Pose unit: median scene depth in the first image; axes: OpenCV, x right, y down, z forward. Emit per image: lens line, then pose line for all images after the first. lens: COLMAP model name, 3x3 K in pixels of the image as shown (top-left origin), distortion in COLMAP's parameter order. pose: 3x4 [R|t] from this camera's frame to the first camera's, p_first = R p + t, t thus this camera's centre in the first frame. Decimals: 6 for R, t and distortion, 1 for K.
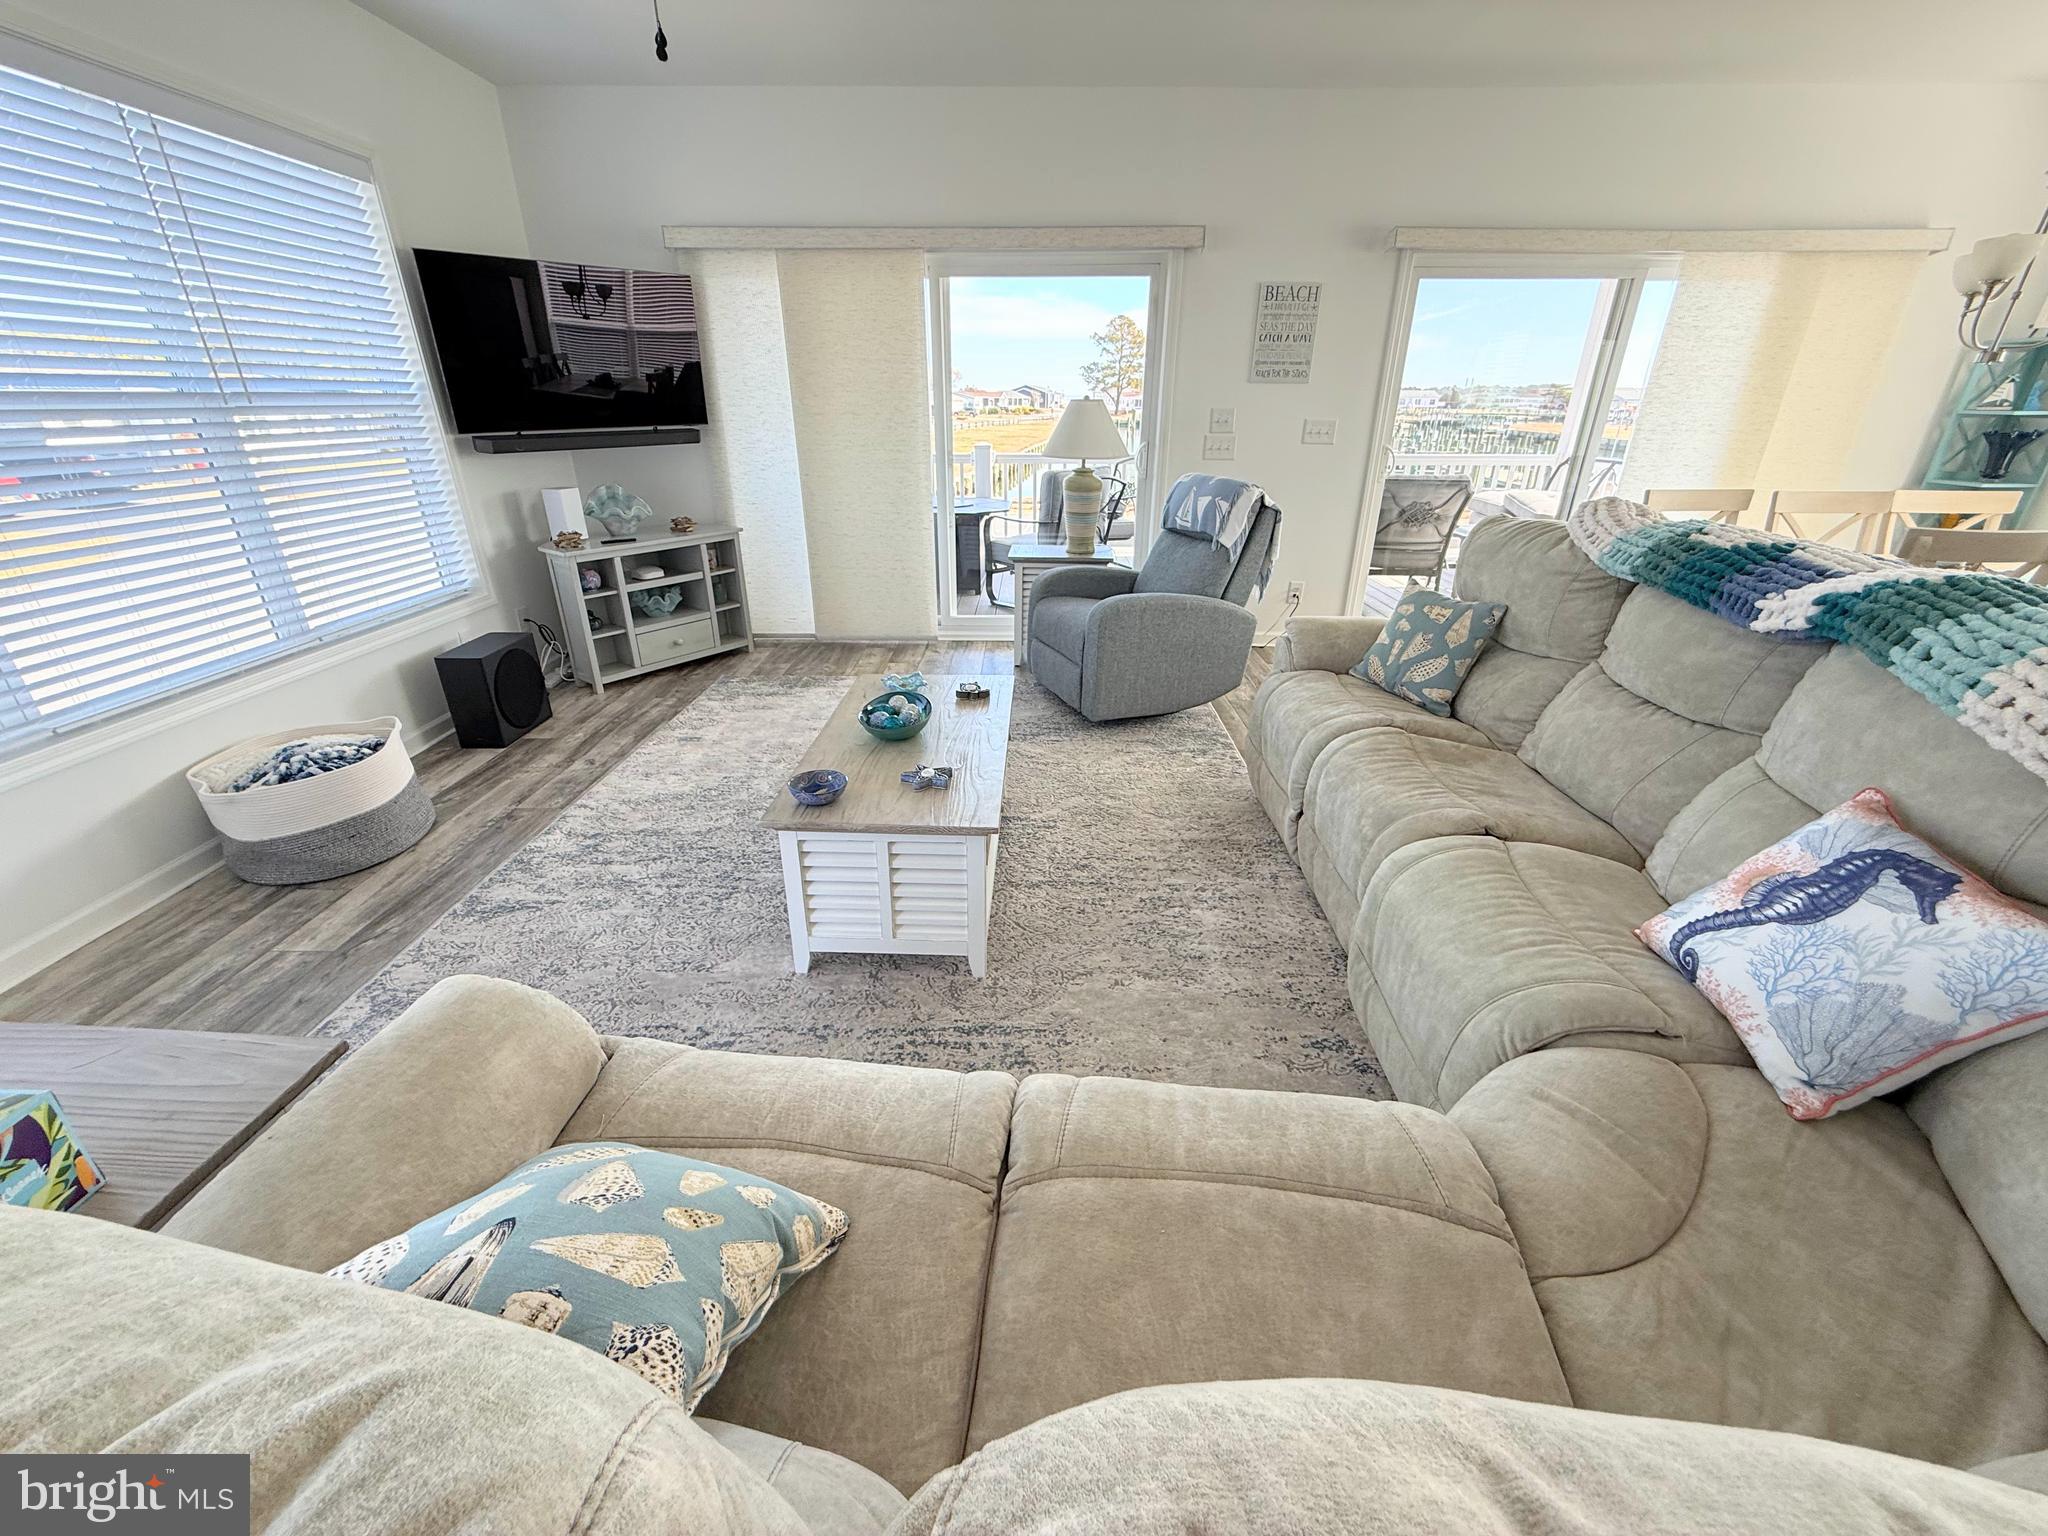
lens RADIAL K [[817.2, 0, 1021.7], [0, 817.2, 769.3], [0, 0, 1]] dist [0.003080, -0.000271]
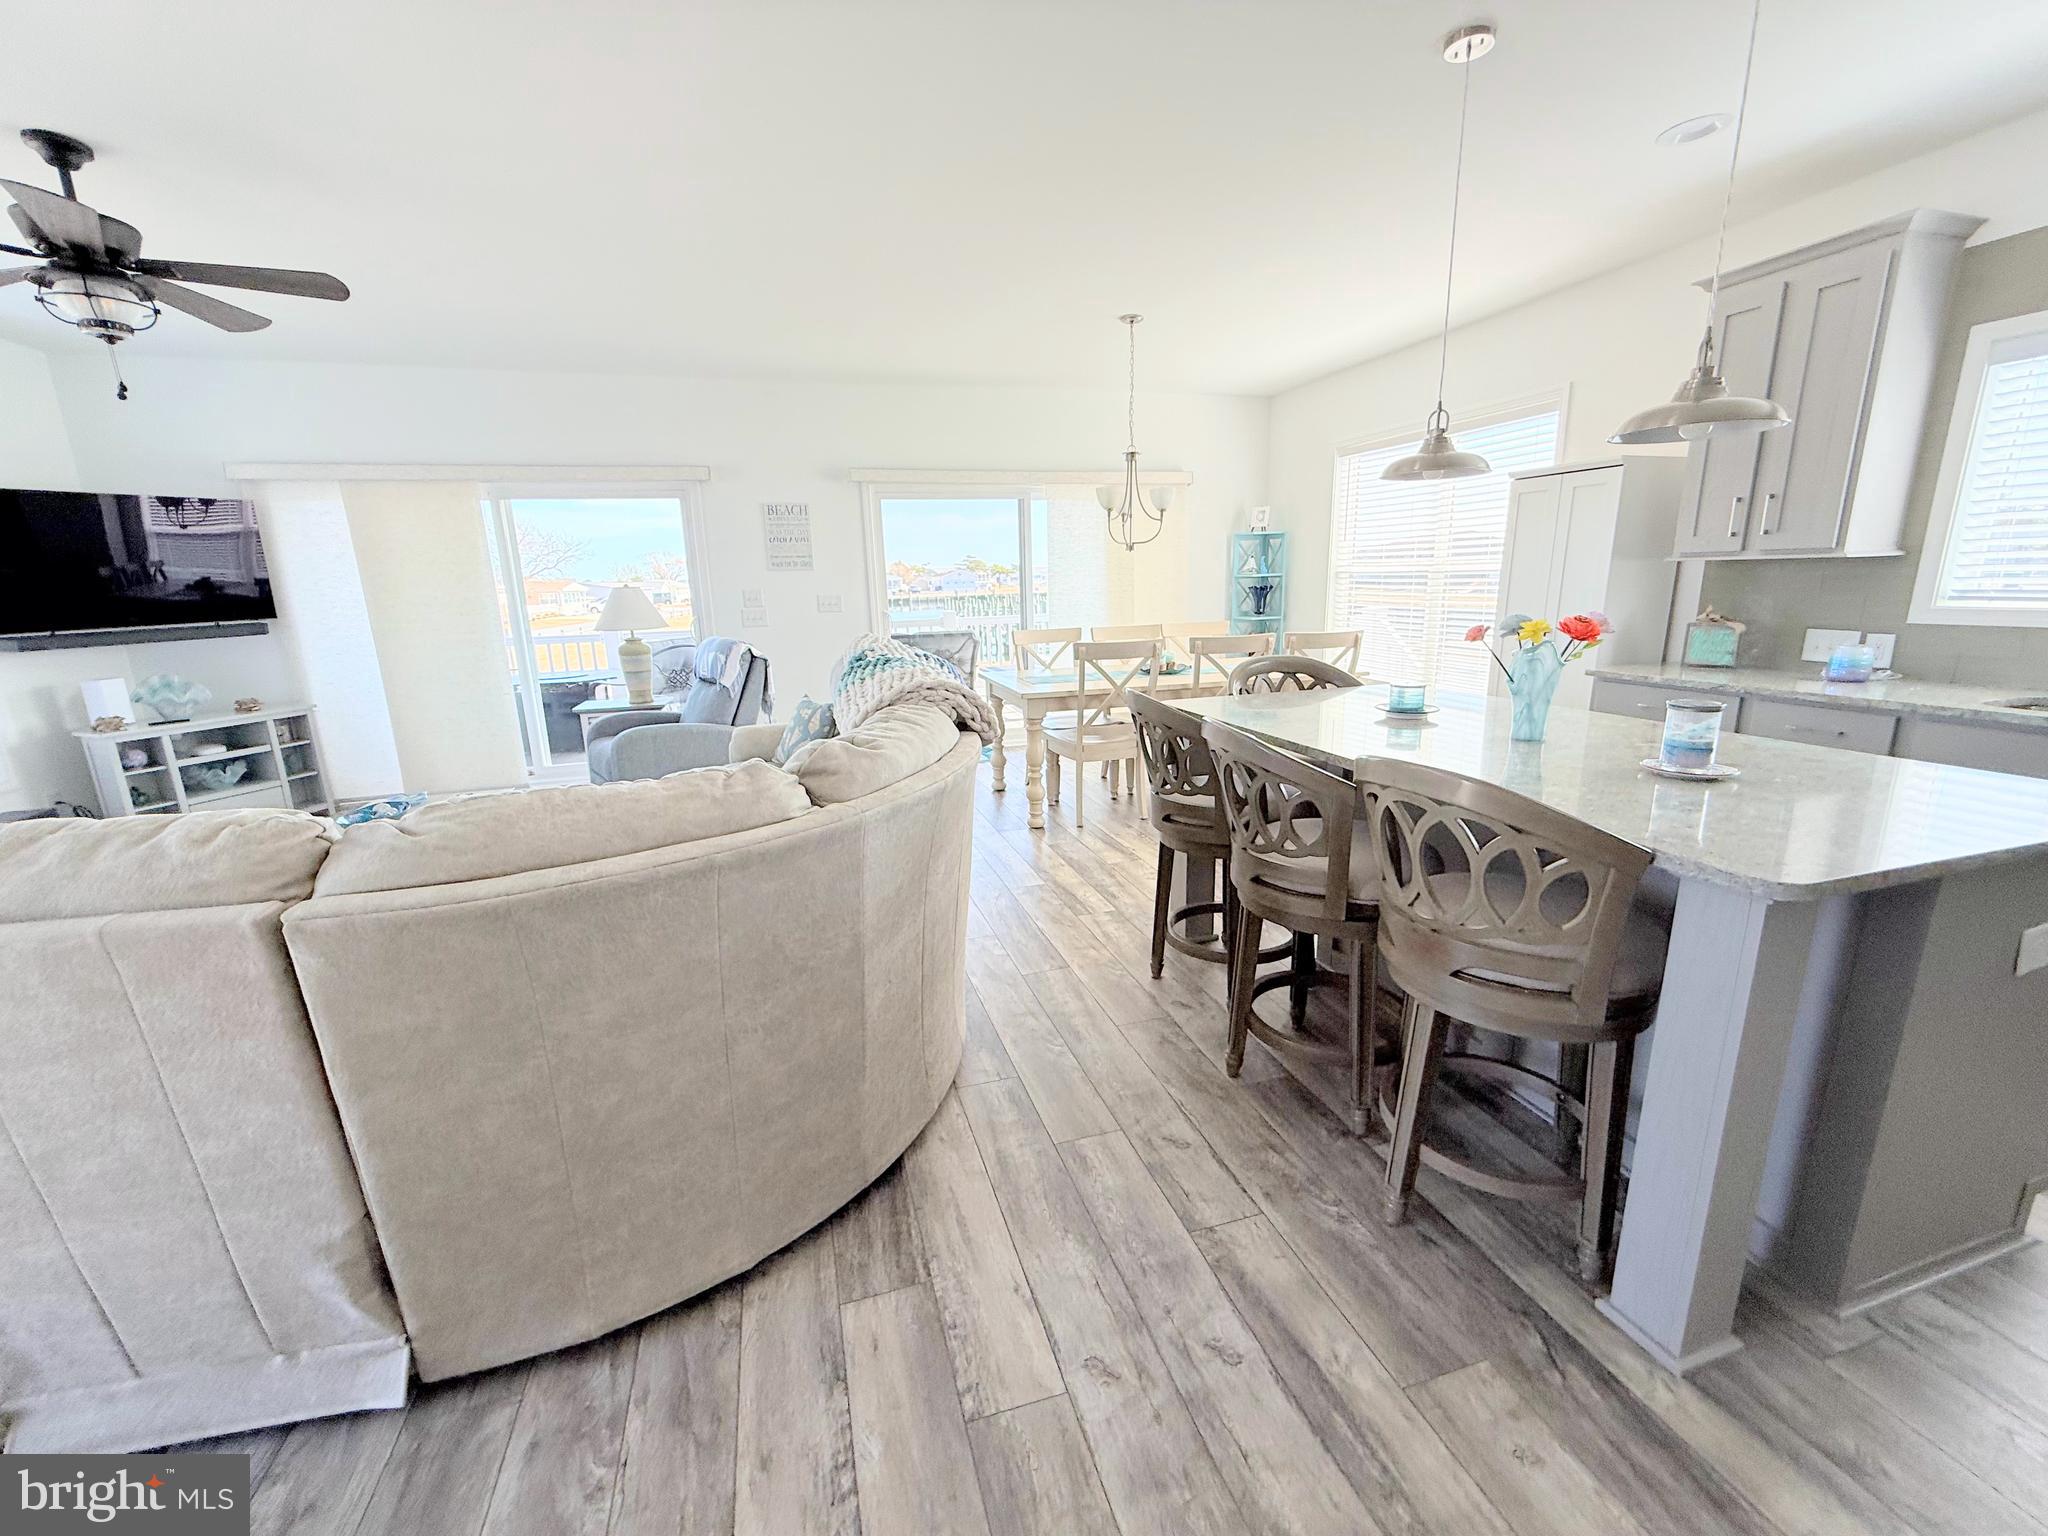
lens RADIAL K [[817.3, 0, 1019.1], [0, 817.3, 766.6], [0, 0, 1]] dist [0.000706, -0.000012]
pose [[0.954835, -0.097140, 0.280810, 0.281232], [0.151318, 0.972293, -0.178182, 0.146622], [-0.255721, 0.212626, 0.943078, -0.313062]]
